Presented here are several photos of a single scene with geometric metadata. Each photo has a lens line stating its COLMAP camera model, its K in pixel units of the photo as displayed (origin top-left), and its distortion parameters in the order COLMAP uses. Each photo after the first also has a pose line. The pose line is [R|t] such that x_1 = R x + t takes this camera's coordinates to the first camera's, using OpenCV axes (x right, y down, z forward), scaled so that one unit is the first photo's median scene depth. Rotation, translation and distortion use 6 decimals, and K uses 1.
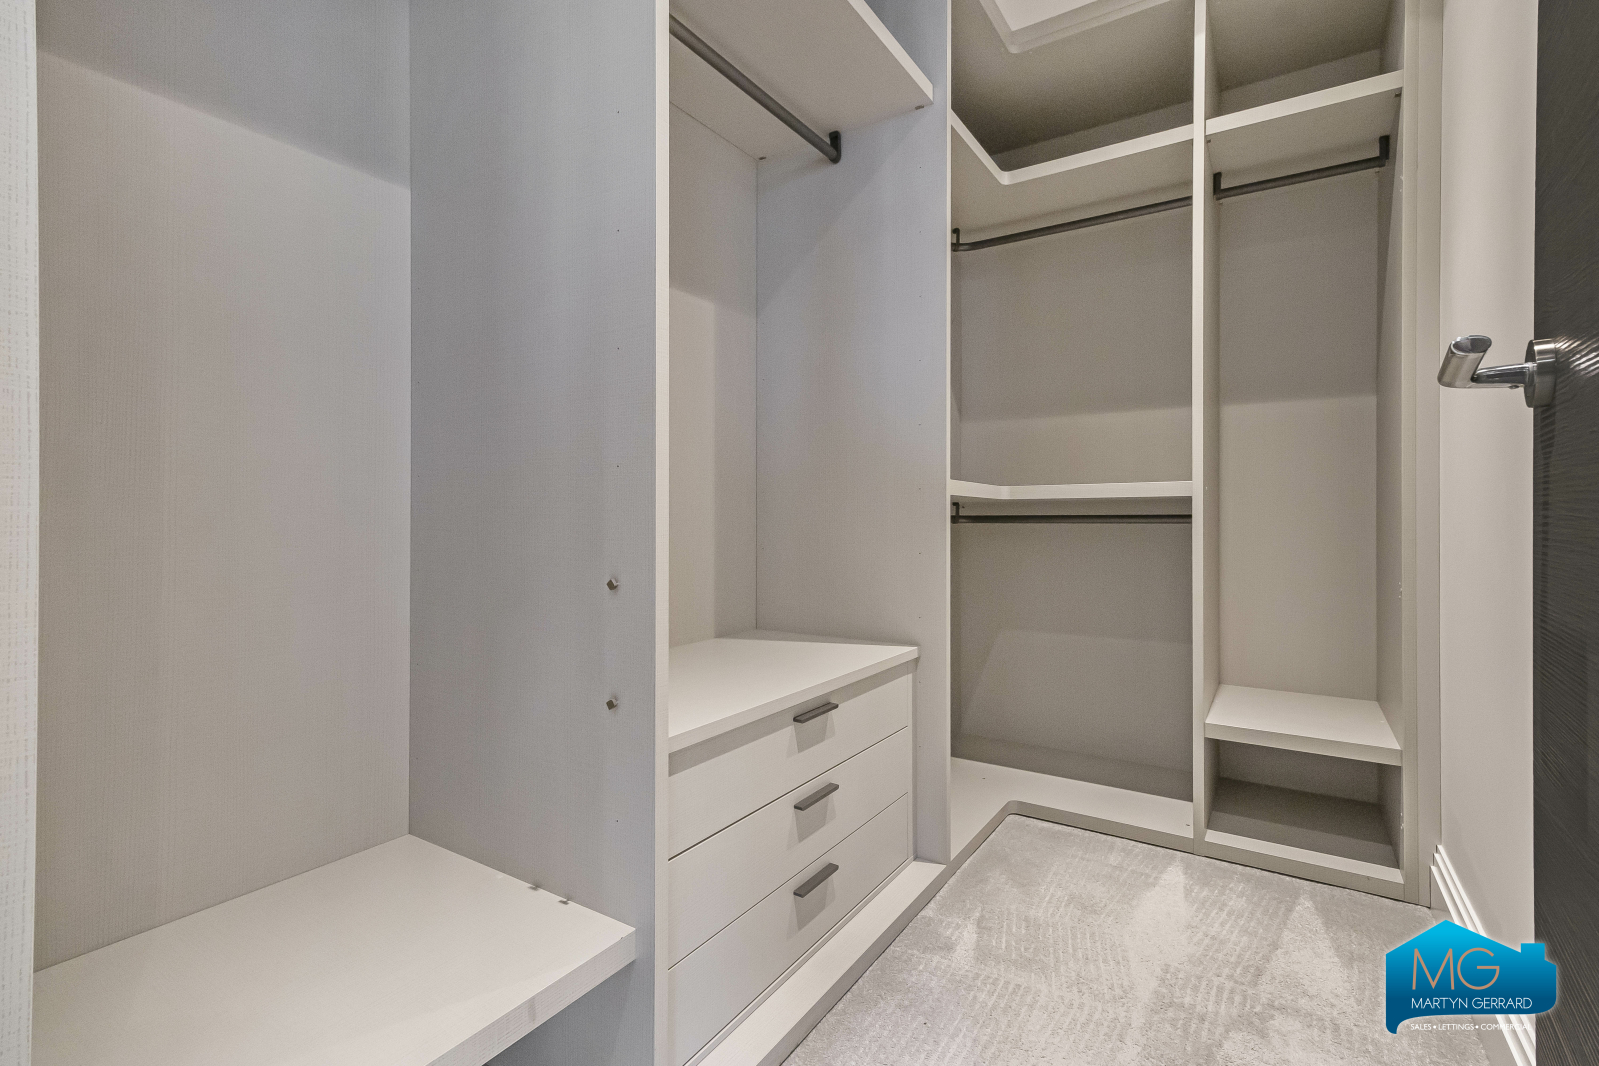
lens RADIAL K [[735.8, 0, 795.3], [0, 735.8, 518.8], [0, 0, 1]] dist [0.000690, 0.000420]
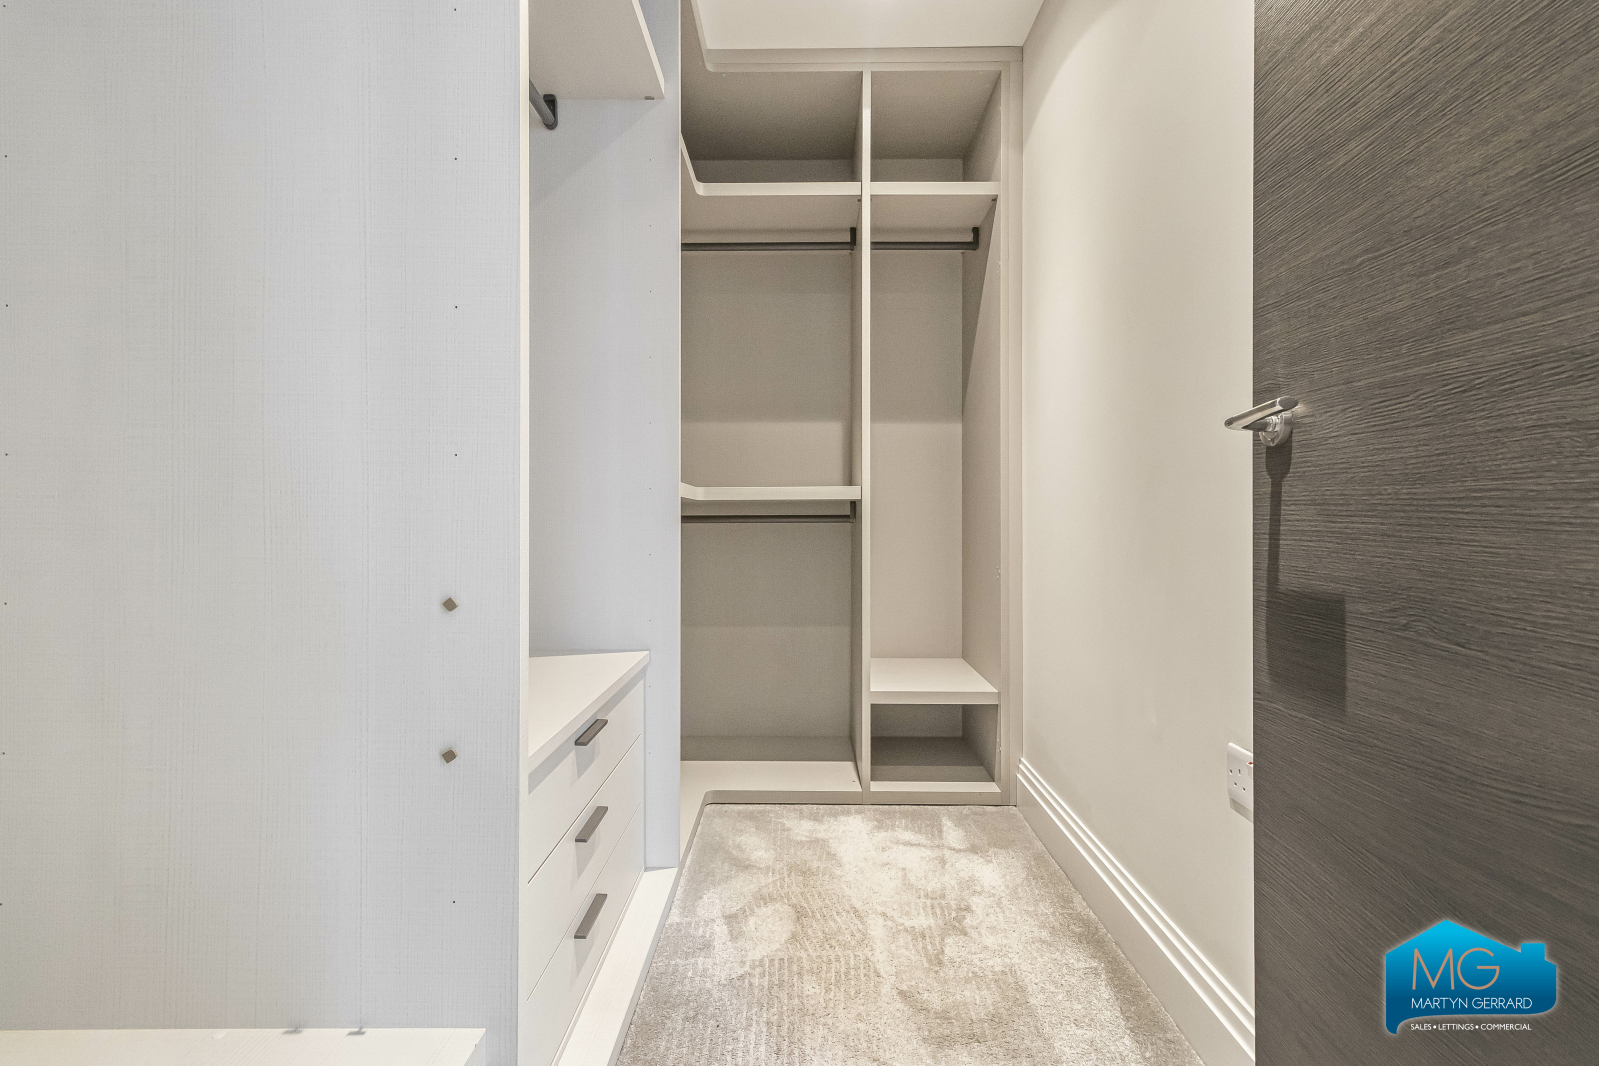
lens RADIAL K [[735.8, 0, 795.3], [0, 735.8, 518.8], [0, 0, 1]] dist [0.000690, 0.000420]
pose [[0.841328, -0.001377, 0.540523, -0.192185], [0.002575, 0.999996, -0.001460, 0.001722], [-0.540519, 0.002620, 0.841328, 0.074464]]
